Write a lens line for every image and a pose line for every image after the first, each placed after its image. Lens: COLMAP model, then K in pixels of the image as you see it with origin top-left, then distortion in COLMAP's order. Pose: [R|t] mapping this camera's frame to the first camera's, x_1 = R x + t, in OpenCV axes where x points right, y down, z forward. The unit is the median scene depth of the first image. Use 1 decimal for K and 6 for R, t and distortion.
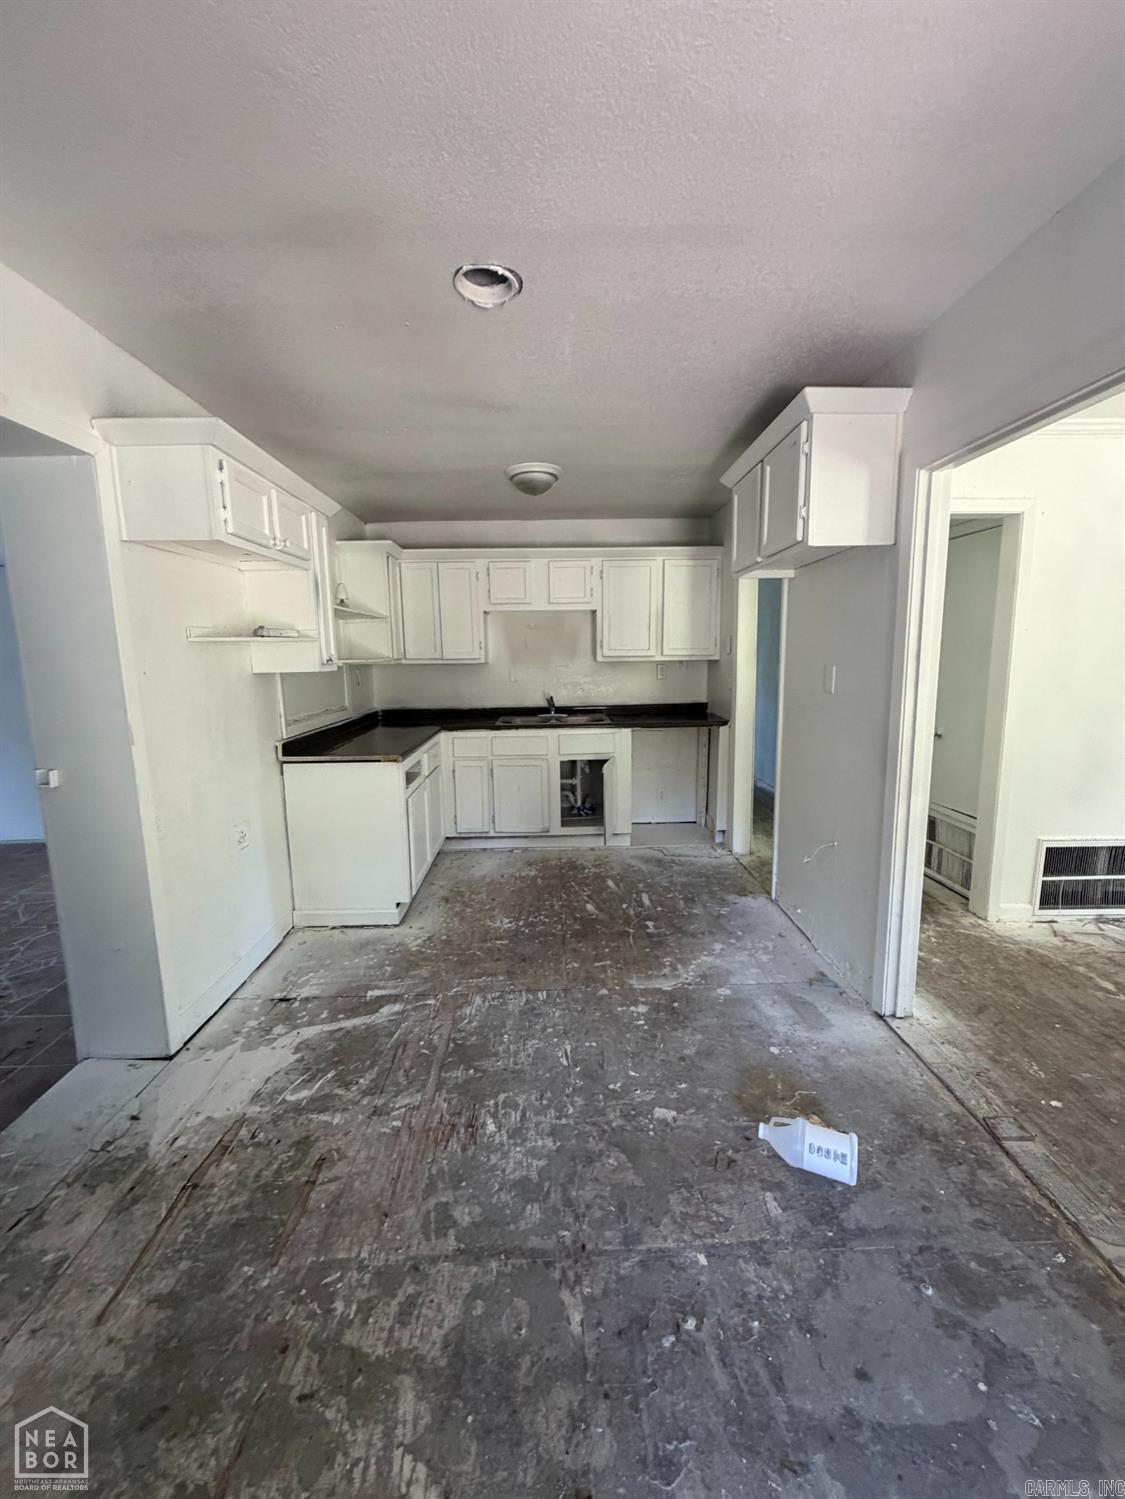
lens RADIAL K [[597.5, 0, 564.1], [0, 597.5, 747.3], [0, 0, 1]] dist [-0.001787, -0.000395]
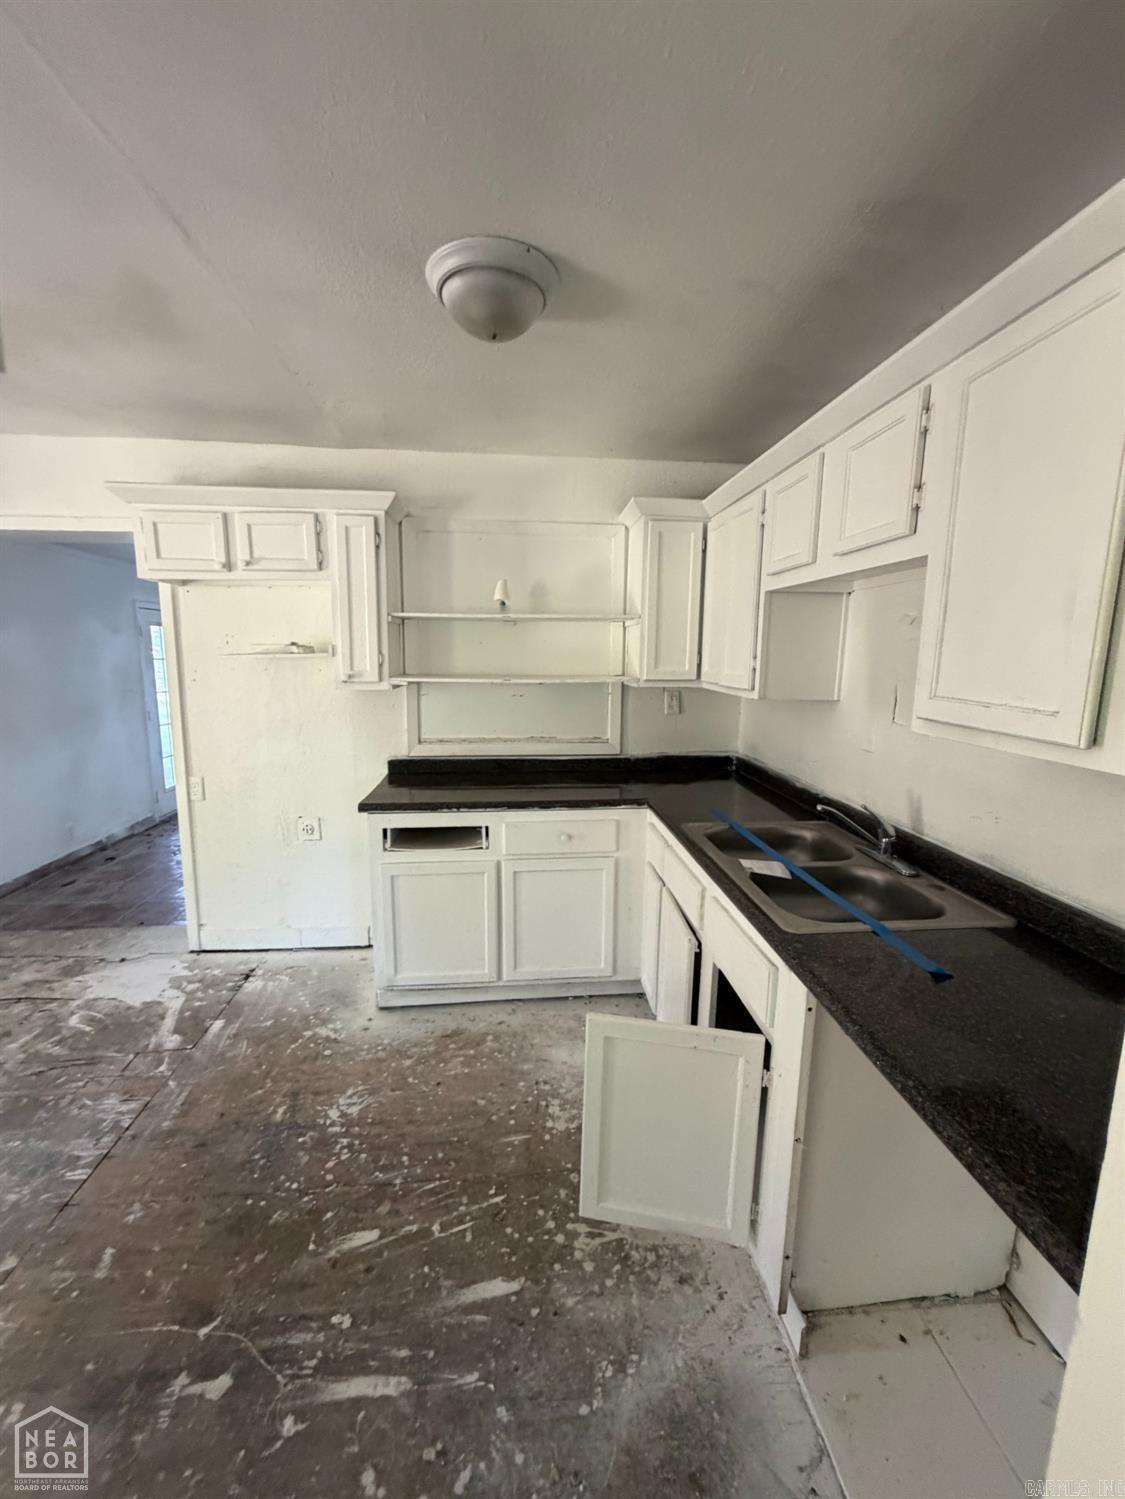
lens RADIAL K [[597.5, 0, 563.9], [0, 597.5, 744.6], [0, 0, 1]] dist [-0.001787, -0.000395]
pose [[0.066506, 0.167900, -0.983558, 0.573739], [-0.167737, 0.973593, 0.154857, -0.261746], [0.983586, 0.154680, 0.092913, 1.360181]]
